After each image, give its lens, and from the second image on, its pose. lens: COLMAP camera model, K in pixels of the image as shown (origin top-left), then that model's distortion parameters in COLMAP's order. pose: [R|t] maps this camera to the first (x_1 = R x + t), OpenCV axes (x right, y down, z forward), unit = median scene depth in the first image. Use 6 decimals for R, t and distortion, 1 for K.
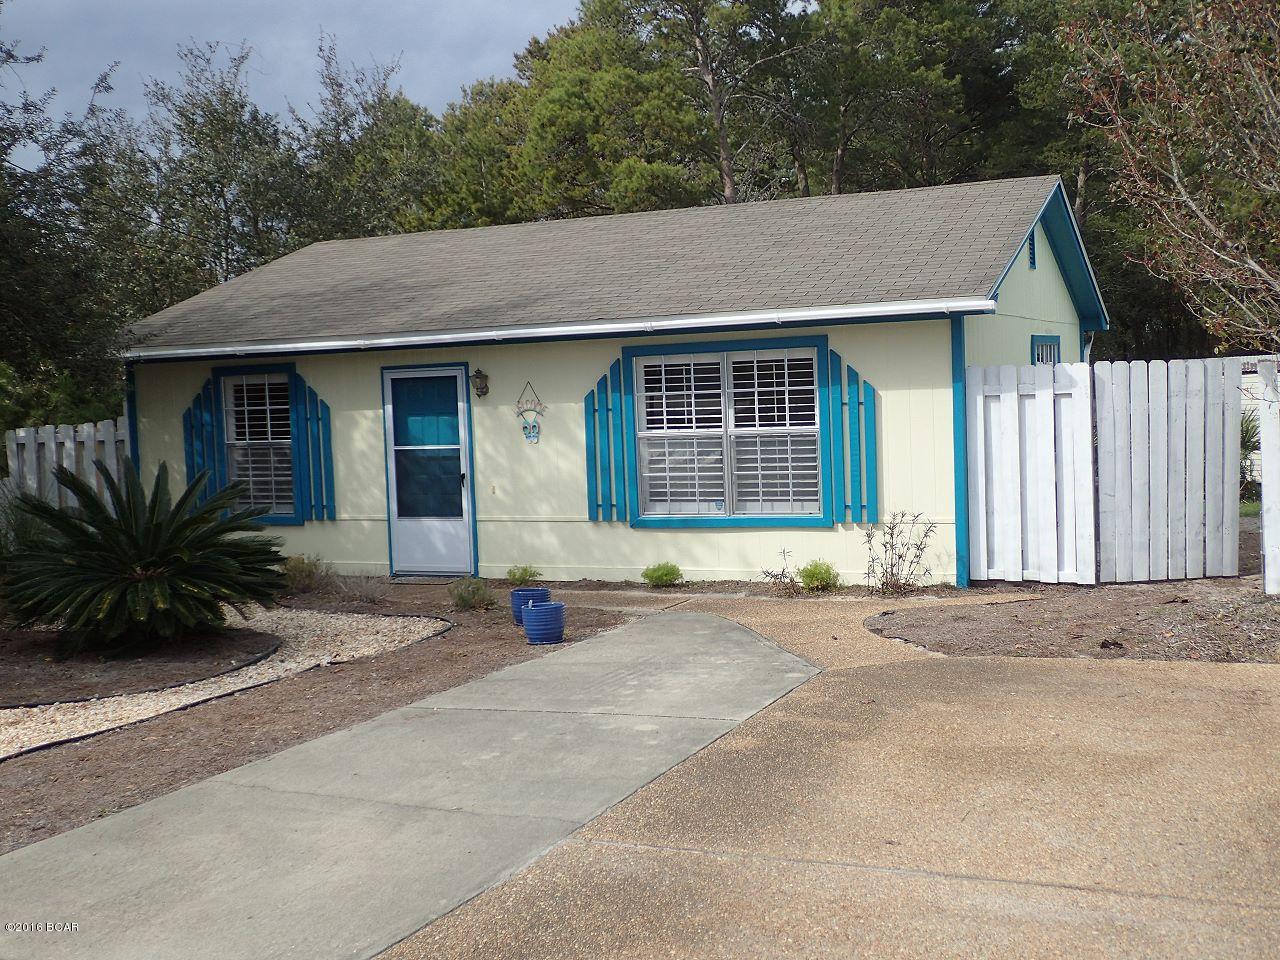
lens RADIAL K [[1458.5, 0, 659.3], [0, 1458.5, 445.6], [0, 0, 1]] dist [0.032605, -0.027330]
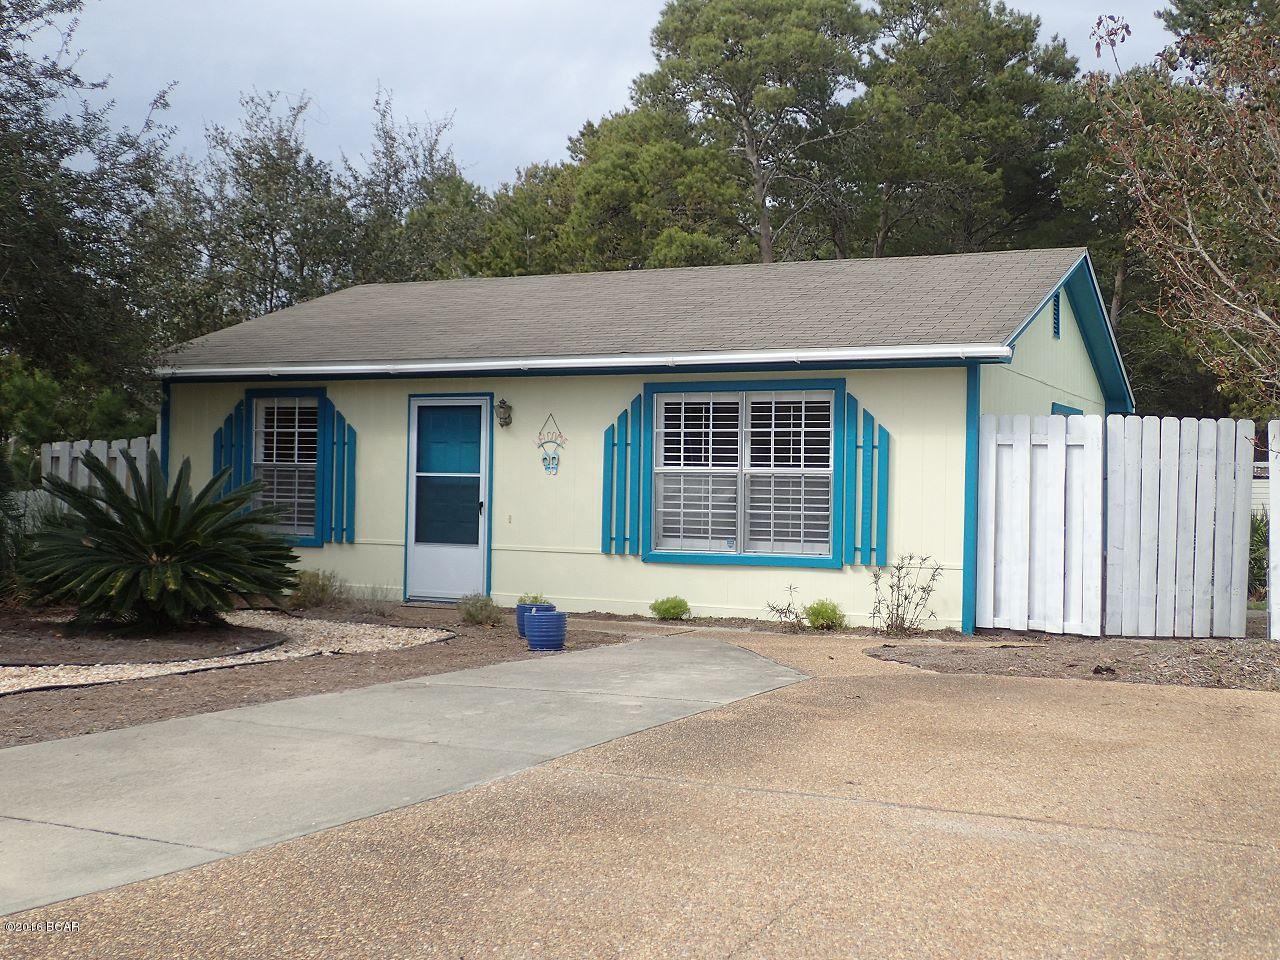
lens RADIAL K [[1458.5, 0, 659.3], [0, 1458.5, 445.6], [0, 0, 1]] dist [0.032605, -0.027330]
pose [[0.998012, 0.056504, -0.027930, 0.016410], [-0.058324, 0.995887, -0.069335, 0.047482], [0.023898, 0.070826, 0.997202, -0.012336]]
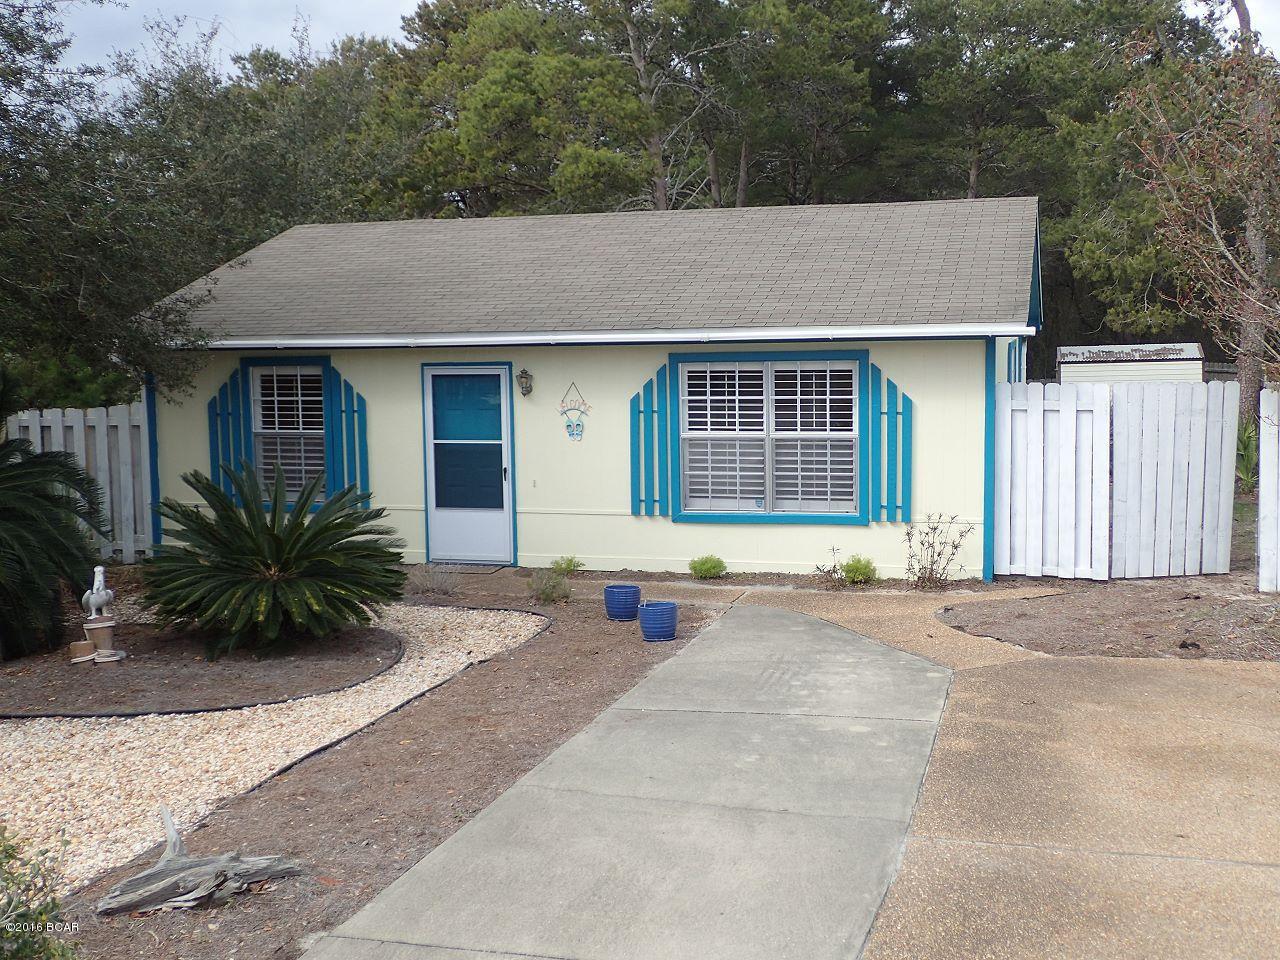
lens RADIAL K [[1458.5, 0, 659.3], [0, 1458.5, 445.6], [0, 0, 1]] dist [0.032605, -0.027330]
pose [[0.990521, 0.013174, 0.136726, -0.183500], [-0.017824, 0.999302, 0.032840, -0.036195], [-0.136197, -0.034966, 0.990064, -0.059929]]
